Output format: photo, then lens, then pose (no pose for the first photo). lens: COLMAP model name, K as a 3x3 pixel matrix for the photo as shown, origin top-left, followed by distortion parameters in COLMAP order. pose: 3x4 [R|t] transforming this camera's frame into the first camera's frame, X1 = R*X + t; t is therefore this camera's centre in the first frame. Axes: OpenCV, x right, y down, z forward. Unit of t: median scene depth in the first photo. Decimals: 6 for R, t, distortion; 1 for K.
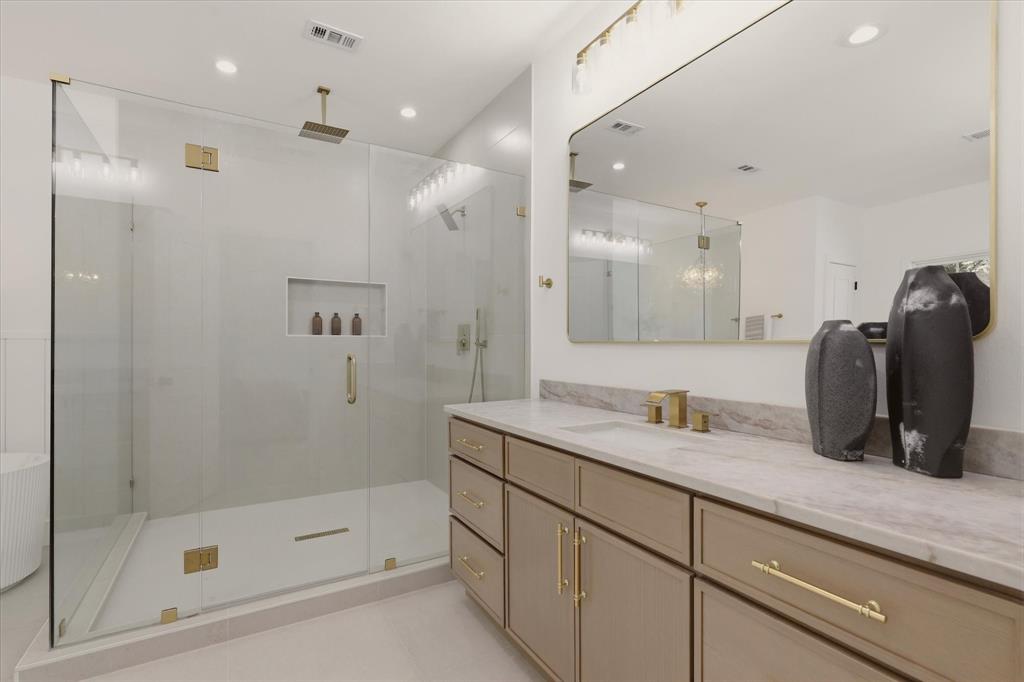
lens RADIAL K [[476.0, 0, 511.9], [0, 476.0, 344.8], [0, 0, 1]] dist [0.002955, 0.000365]
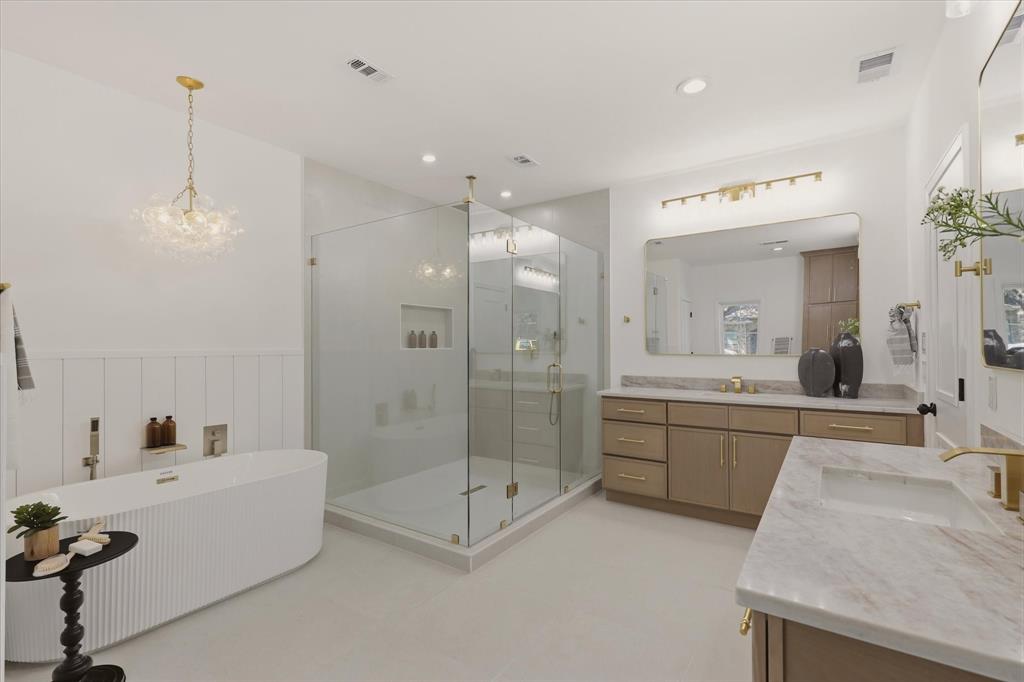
lens RADIAL K [[457.9, 0, 512.0], [0, 457.9, 341.0], [0, 0, 1]] dist [0.015755, 0.000077]
pose [[0.901763, 0.003025, 0.432219, -1.155827], [0.004113, 0.999870, -0.015581, -0.032350], [-0.432210, 0.015828, 0.901634, -0.374092]]
